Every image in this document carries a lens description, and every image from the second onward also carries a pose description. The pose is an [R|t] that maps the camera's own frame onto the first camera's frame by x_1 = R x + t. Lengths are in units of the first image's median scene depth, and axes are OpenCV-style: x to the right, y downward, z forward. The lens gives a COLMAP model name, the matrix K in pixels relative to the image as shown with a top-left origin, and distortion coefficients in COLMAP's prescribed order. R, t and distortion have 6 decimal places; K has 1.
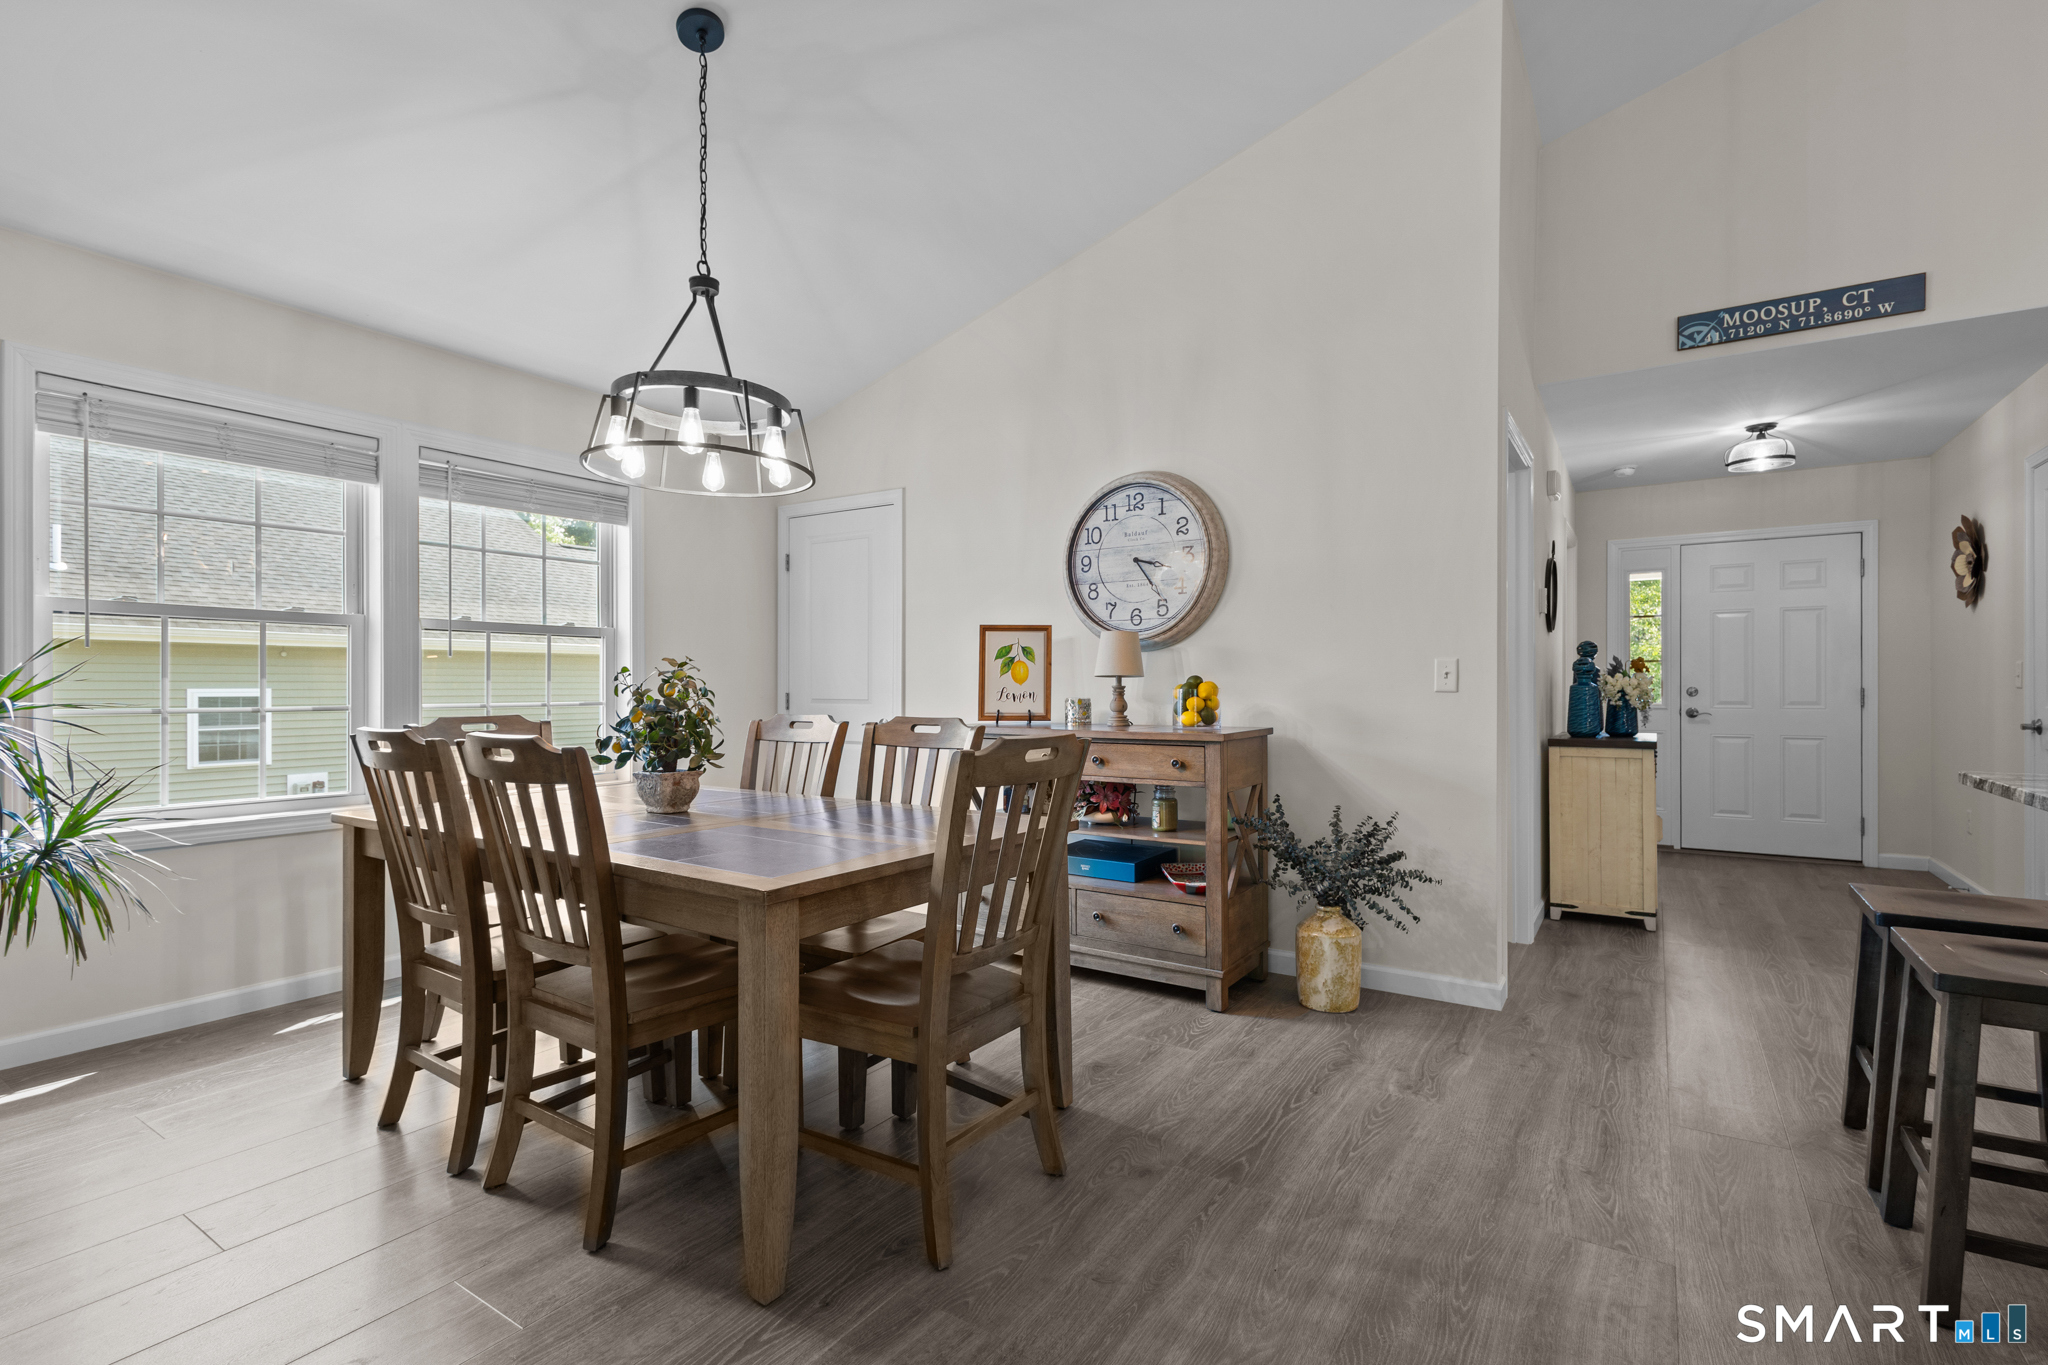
lens RADIAL K [[944.3, 0, 1033.8], [0, 944.3, 685.3], [0, 0, 1]] dist [0.009989, -0.003238]
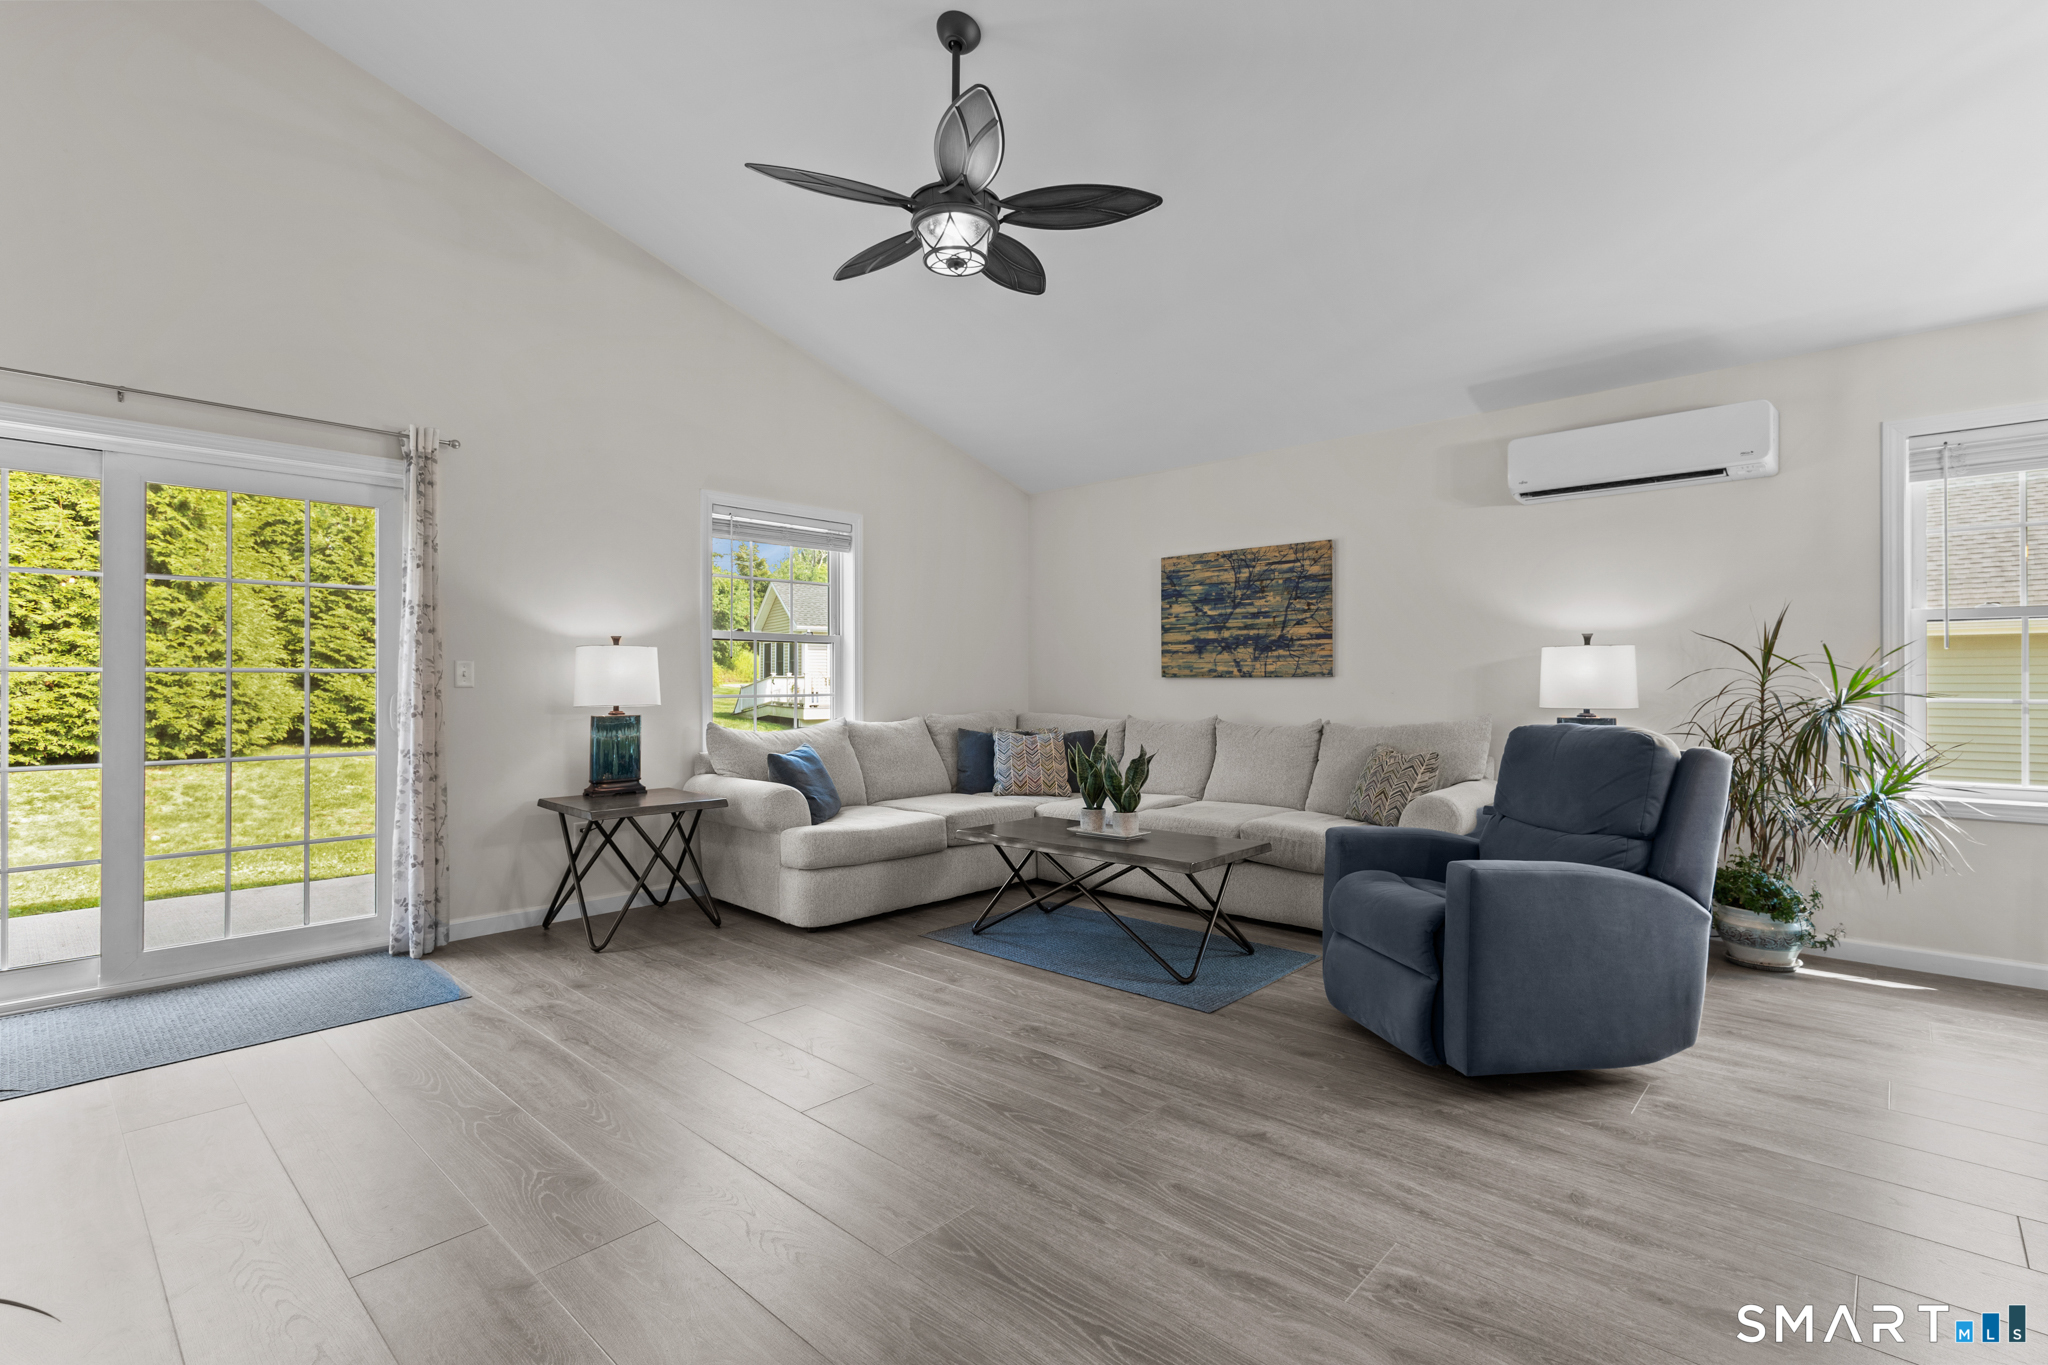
lens RADIAL K [[944.3, 0, 1022.6], [0, 944.3, 672.7], [0, 0, 1]] dist [0.009989, -0.003238]
pose [[-0.167878, -0.007912, -0.985776, 0.289836], [0.002919, 0.999959, -0.008523, -0.000686], [0.985804, -0.004308, -0.167848, 0.018897]]
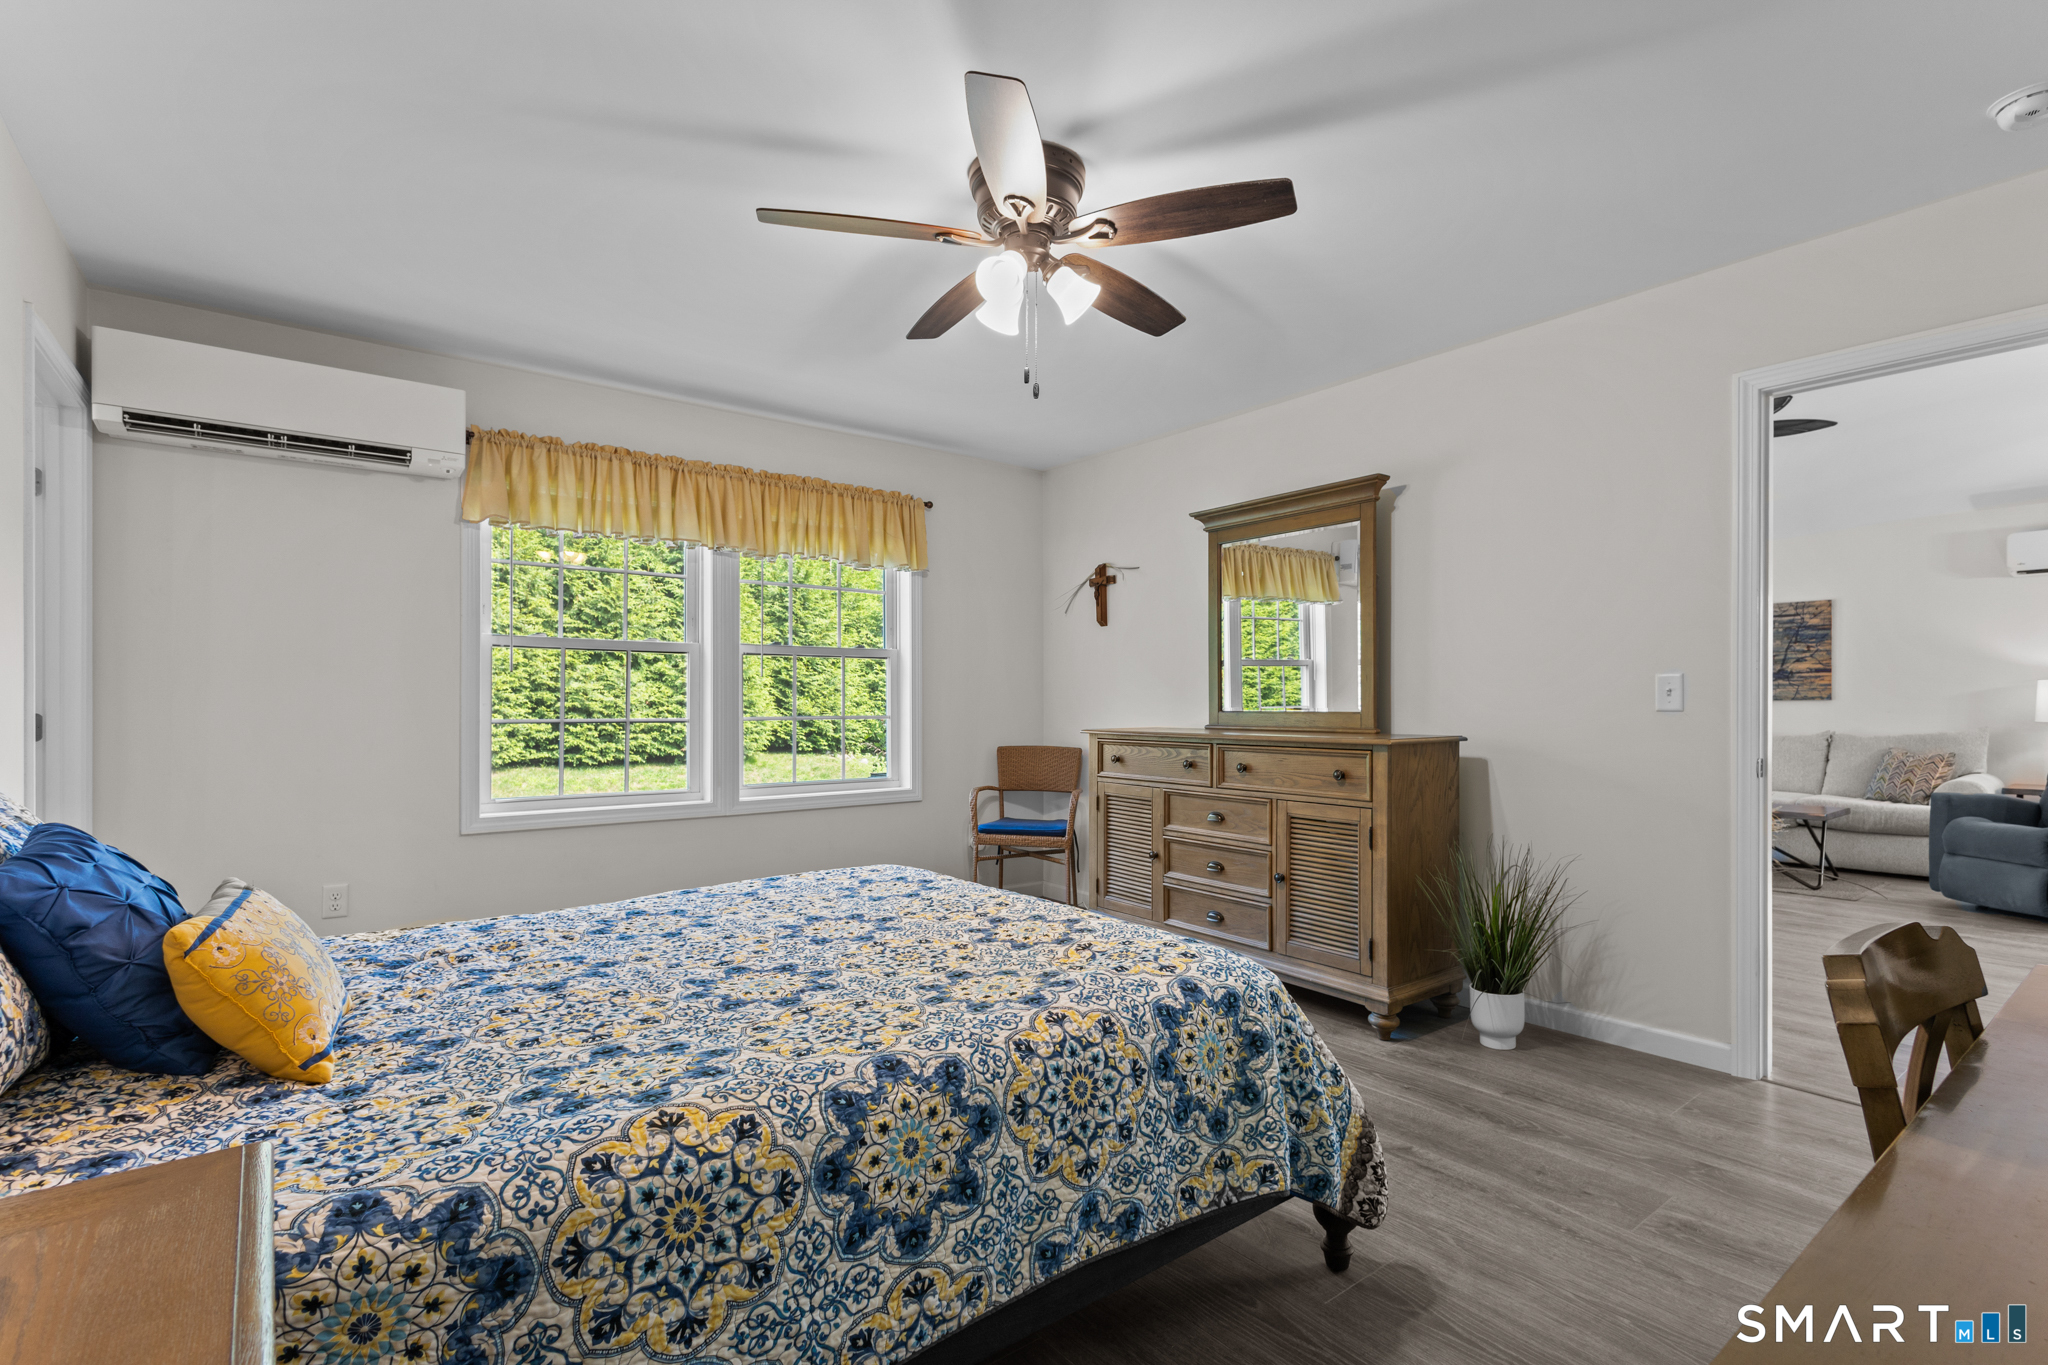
lens RADIAL K [[944.3, 0, 1026.7], [0, 944.3, 698.2], [0, 0, 1]] dist [0.009989, -0.003238]
pose [[-0.325630, -0.002121, -0.945495, 1.088183], [0.002192, 0.999993, -0.002998, -0.005982], [0.945495, -0.003049, -0.325623, -0.603499]]
